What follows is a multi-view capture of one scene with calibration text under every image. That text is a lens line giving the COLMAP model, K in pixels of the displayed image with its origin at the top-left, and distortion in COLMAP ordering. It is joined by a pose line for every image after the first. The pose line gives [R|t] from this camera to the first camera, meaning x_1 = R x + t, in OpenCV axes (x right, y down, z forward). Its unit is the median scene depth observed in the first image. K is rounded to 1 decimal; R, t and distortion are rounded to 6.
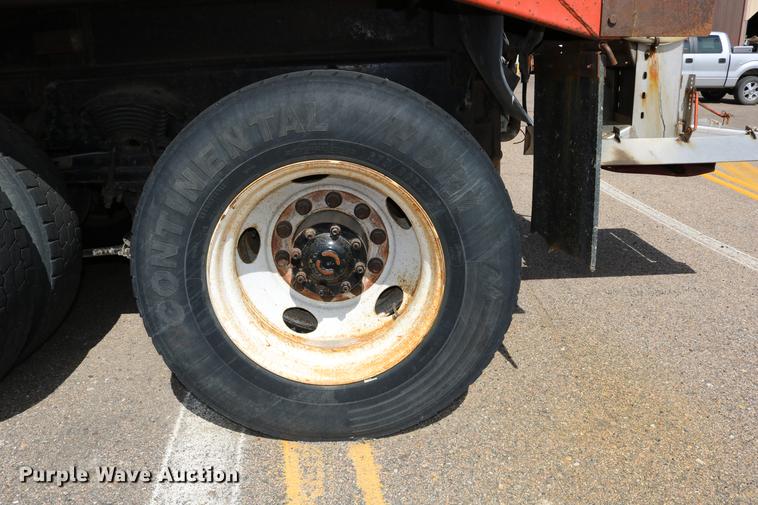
lens RADIAL K [[627.0, 0, 385.9], [0, 627.0, 255.7], [0, 0, 1]] dist [-0.156852, 0.120369]
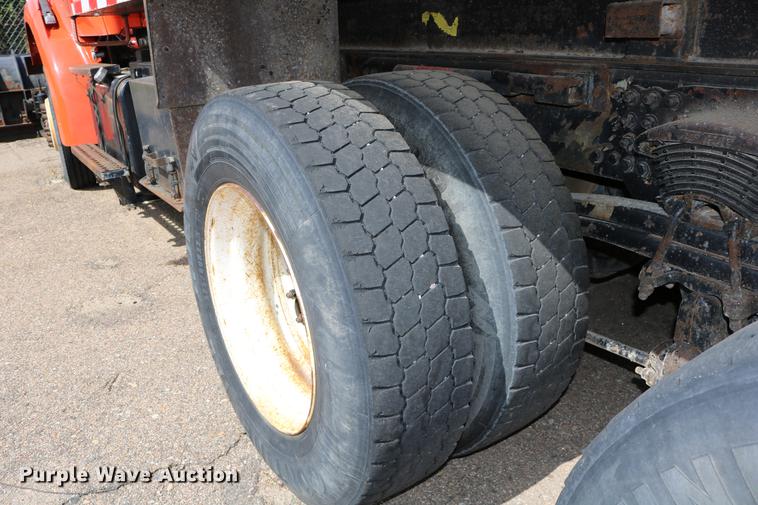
lens RADIAL K [[627.0, 0, 376.4], [0, 627.0, 255.7], [0, 0, 1]] dist [-0.156852, 0.120369]
pose [[0.526510, 0.318365, -0.788309, -0.117962], [-0.235933, 0.945533, 0.224282, -0.180274], [0.816776, 0.067901, 0.572945, 0.396892]]
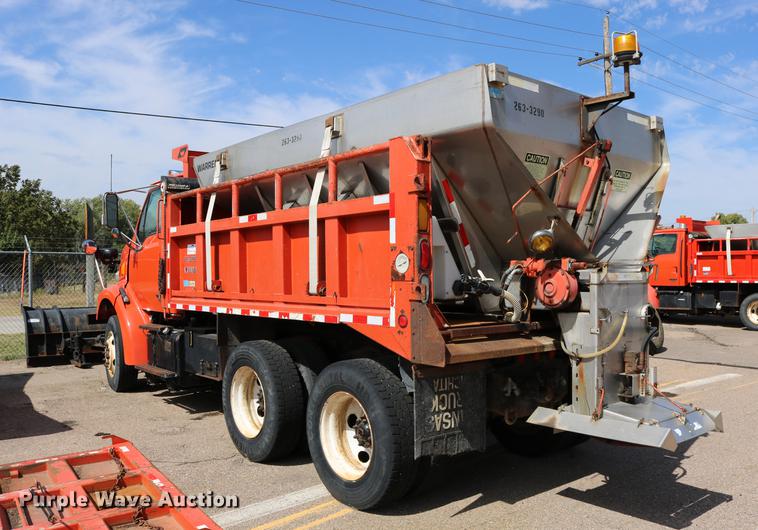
lens RADIAL K [[674.5, 0, 407.8], [0, 674.5, 276.8], [0, 0, 1]] dist [-0.147332, 0.092125]
pose [[0.629973, 0.038678, -0.775653, 1.529013], [-0.249299, 0.955973, -0.154807, -0.161075], [0.735516, 0.290894, 0.611880, -0.506168]]
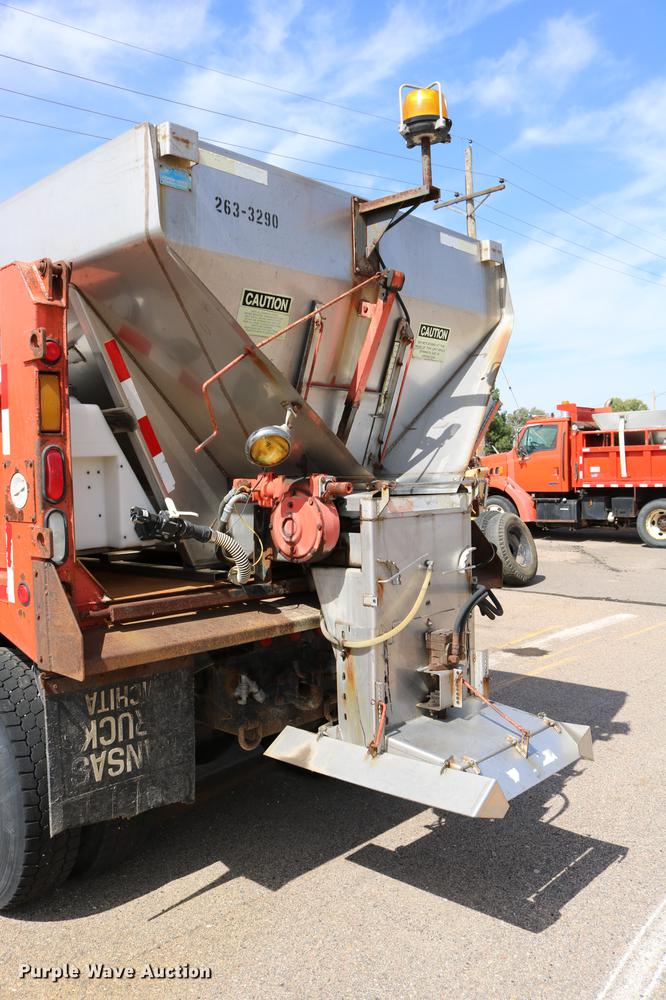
lens RADIAL K [[827.2, 0, 335.8], [0, 827.2, 494.1], [0, 0, 1]] dist [-0.156852, 0.120369]
pose [[0.712338, 0.040043, -0.700693, 1.310421], [-0.214755, 0.962920, -0.163297, -0.361509], [0.668172, 0.266800, 0.694524, 0.031760]]
